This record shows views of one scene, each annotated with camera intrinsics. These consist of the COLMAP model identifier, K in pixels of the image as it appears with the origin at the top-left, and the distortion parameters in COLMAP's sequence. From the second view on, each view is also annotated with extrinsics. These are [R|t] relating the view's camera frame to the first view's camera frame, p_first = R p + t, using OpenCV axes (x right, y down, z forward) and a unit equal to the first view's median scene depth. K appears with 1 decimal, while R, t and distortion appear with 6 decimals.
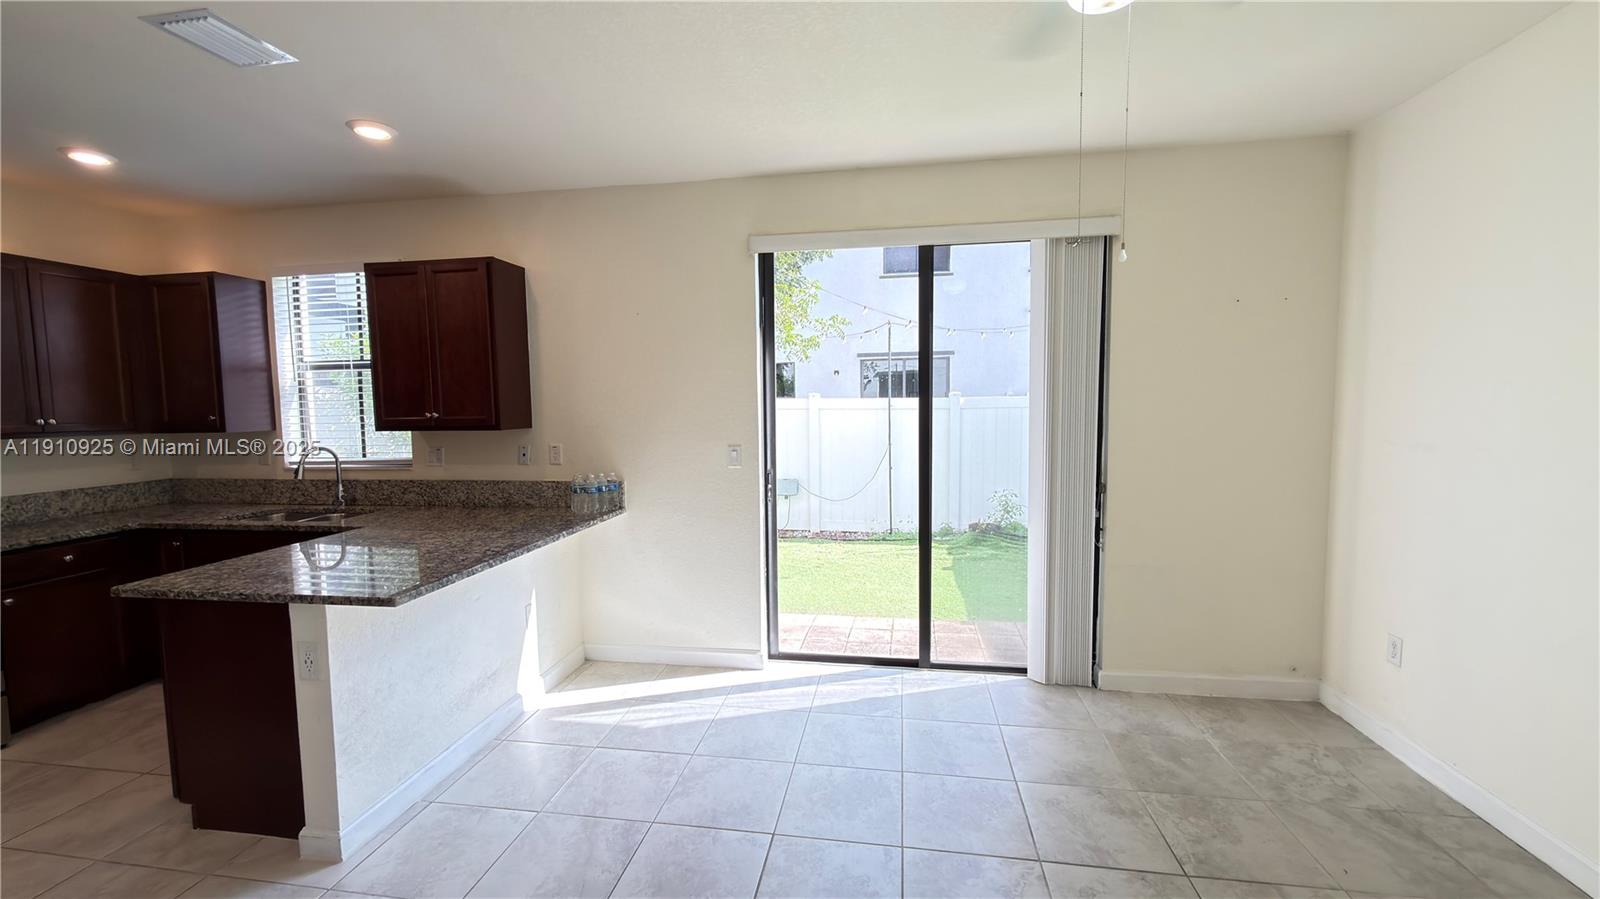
lens RADIAL K [[637.8, 0, 800.0], [0, 637.8, 449.5], [0, 0, 1]] dist [0.000162, 0.000025]
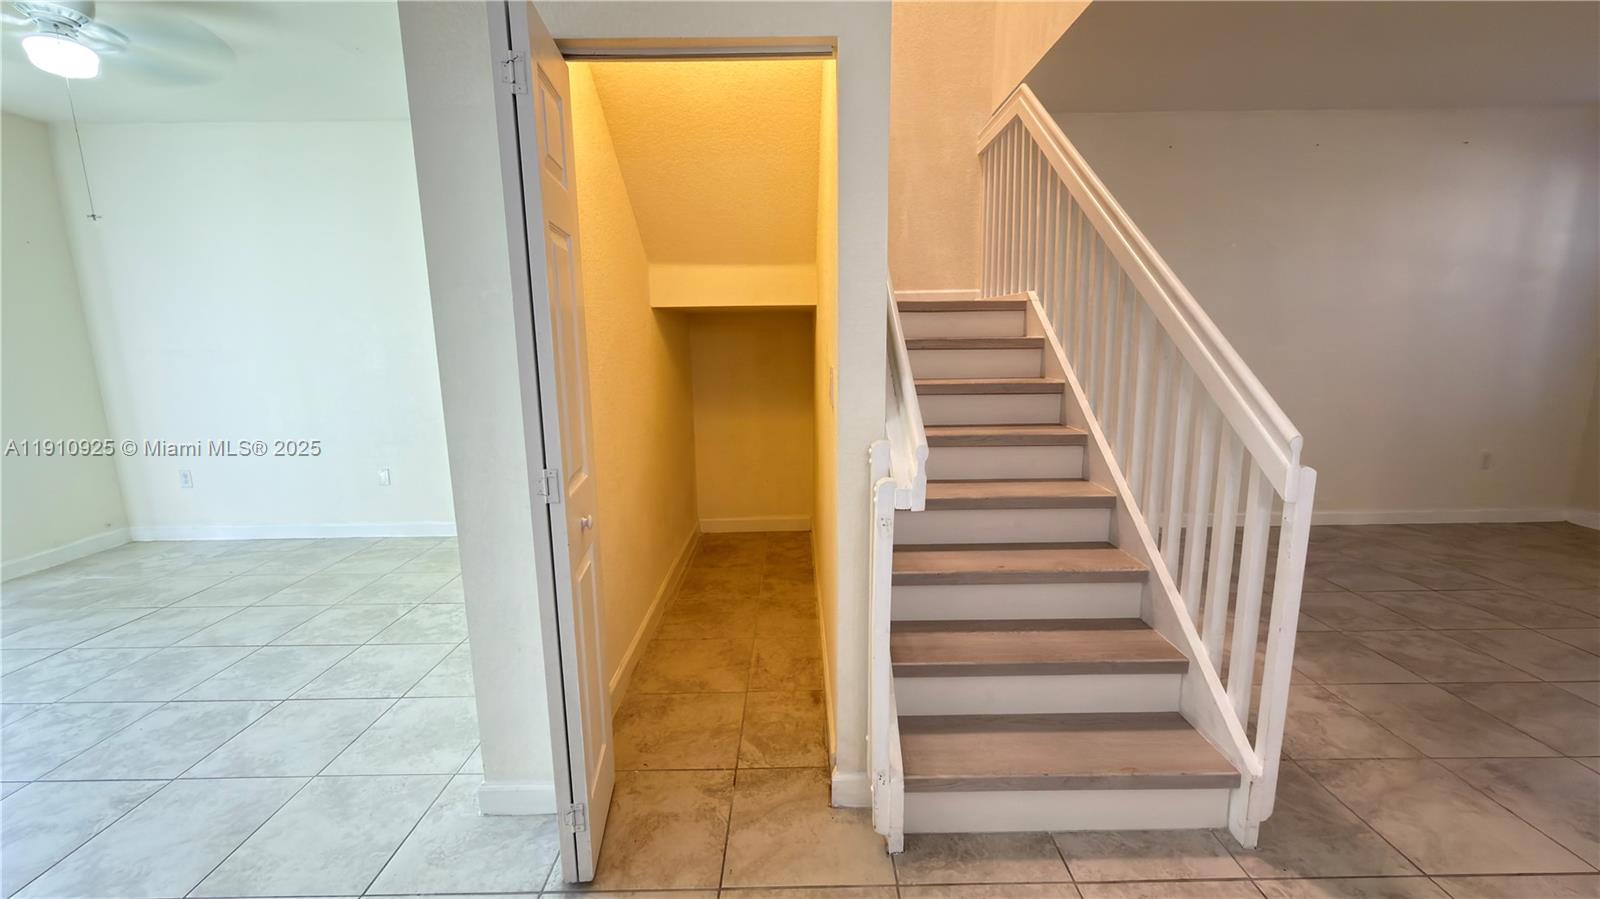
lens RADIAL K [[637.8, 0, 800.0], [0, 637.8, 449.5], [0, 0, 1]] dist [0.000162, 0.000025]
pose [[-0.160455, -0.161869, 0.973680, -0.680019], [0.089827, 0.979973, 0.177718, 0.069596], [-0.982947, 0.115978, -0.142701, -0.243605]]
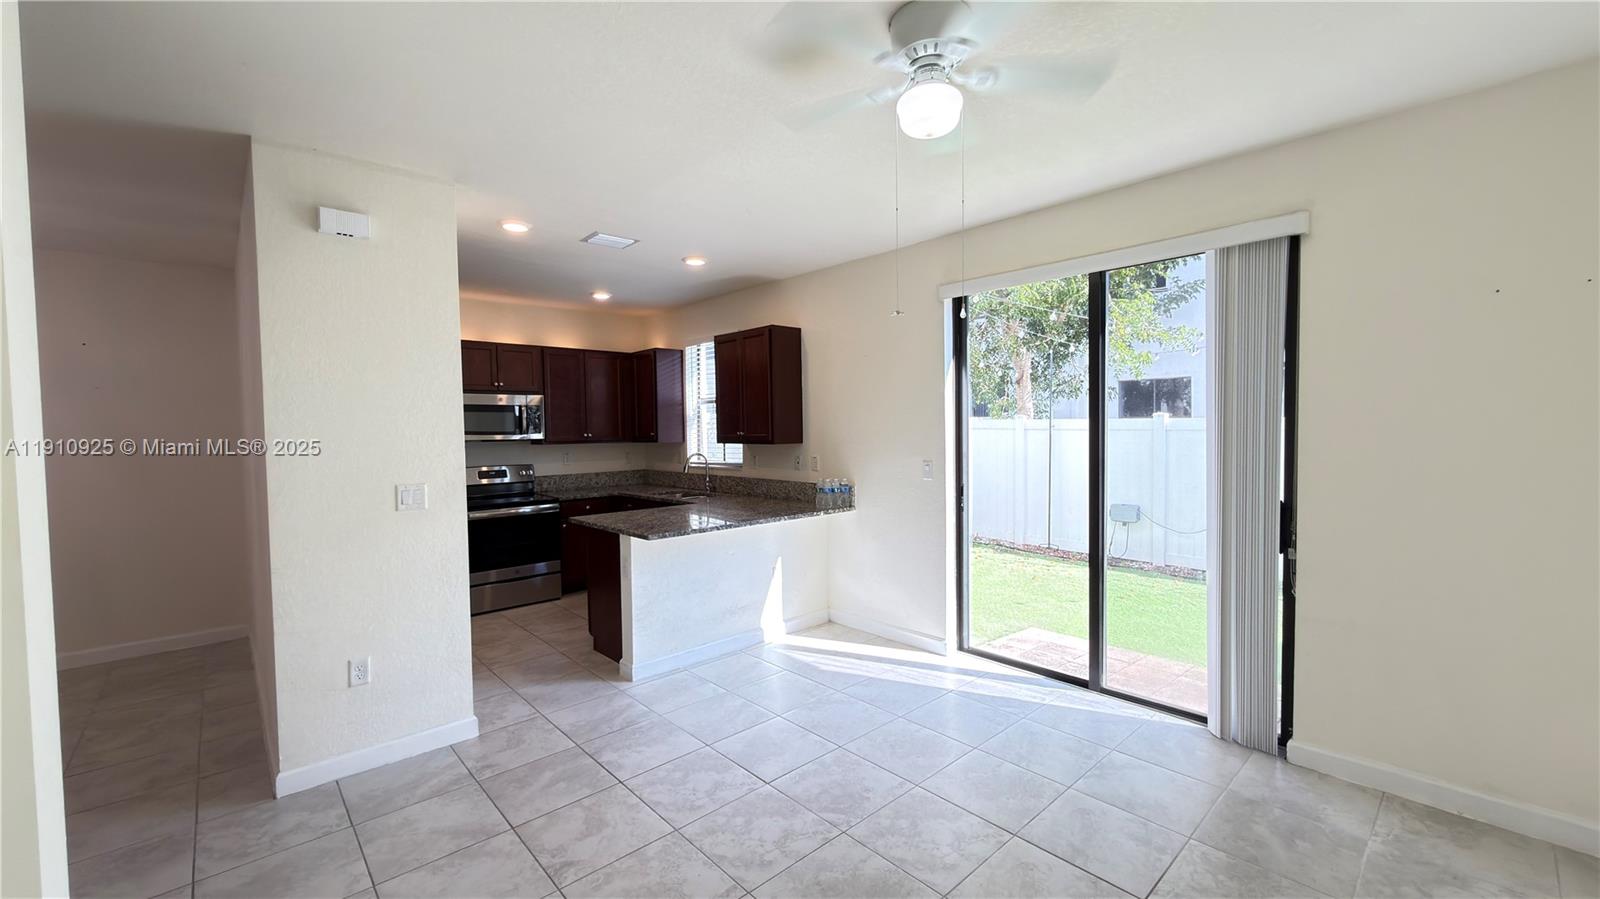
lens RADIAL K [[637.8, 0, 800.0], [0, 637.8, 449.5], [0, 0, 1]] dist [0.000162, 0.000025]
pose [[0.783113, 0.024424, -0.621400, 0.448071], [-0.043028, 0.998962, -0.014962, 0.000360], [0.620389, 0.038454, 0.783351, -0.082035]]
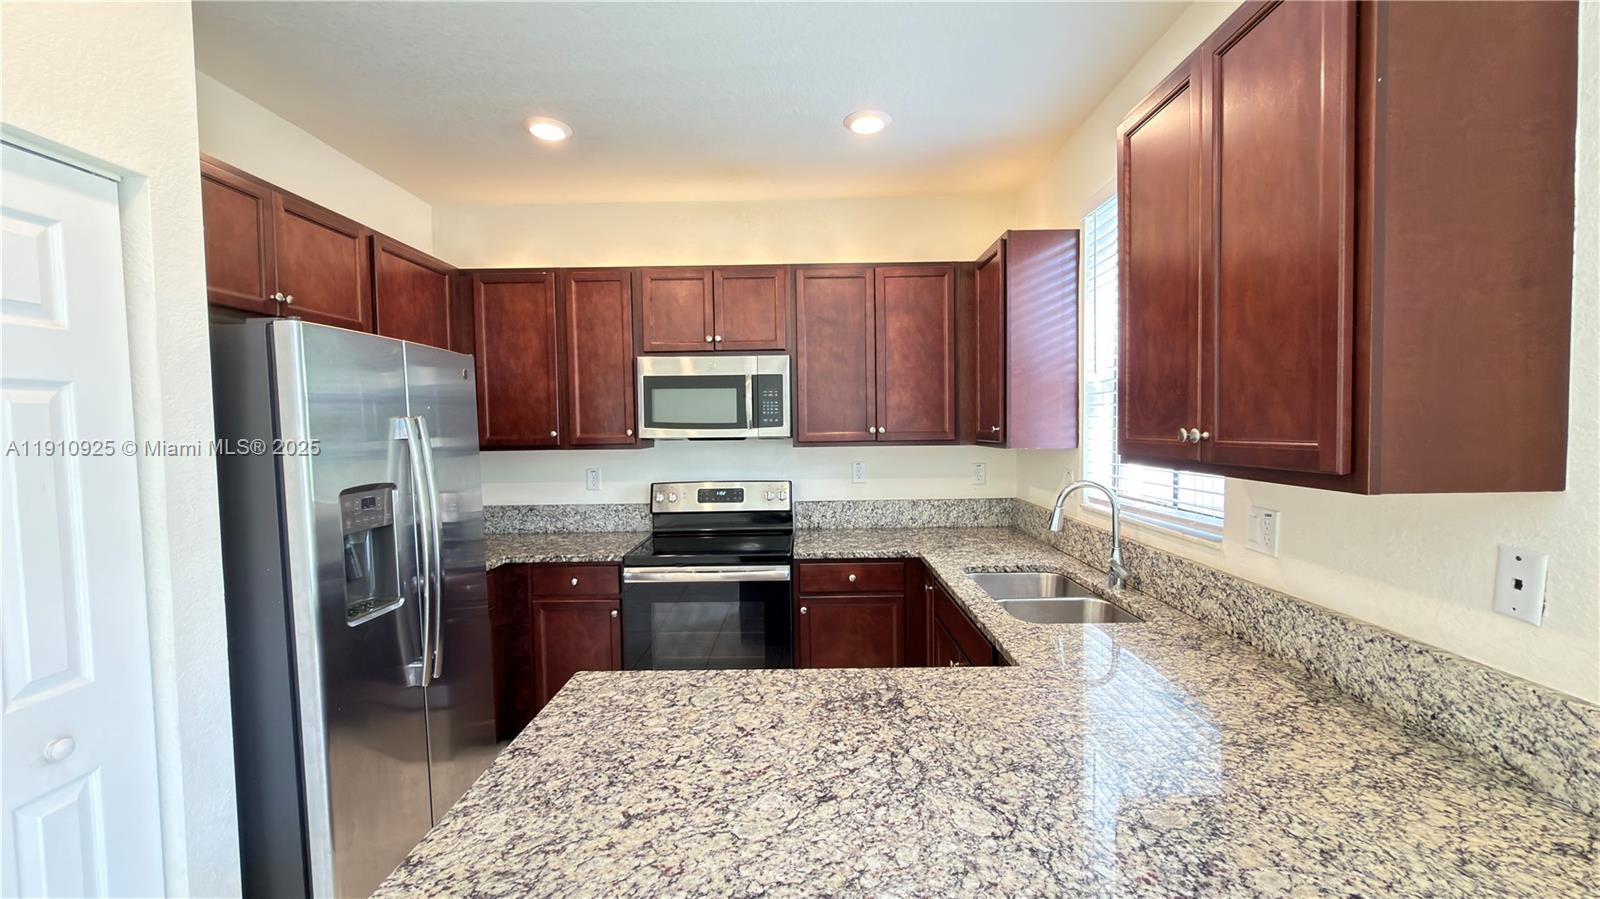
lens RADIAL K [[637.8, 0, 800.0], [0, 637.8, 449.5], [0, 0, 1]] dist [0.000162, 0.000025]
pose [[0.143573, 0.052264, -0.988259, -0.217757], [-0.060712, 0.997189, 0.043916, -0.045247], [0.987776, 0.053694, 0.146342, 0.682286]]
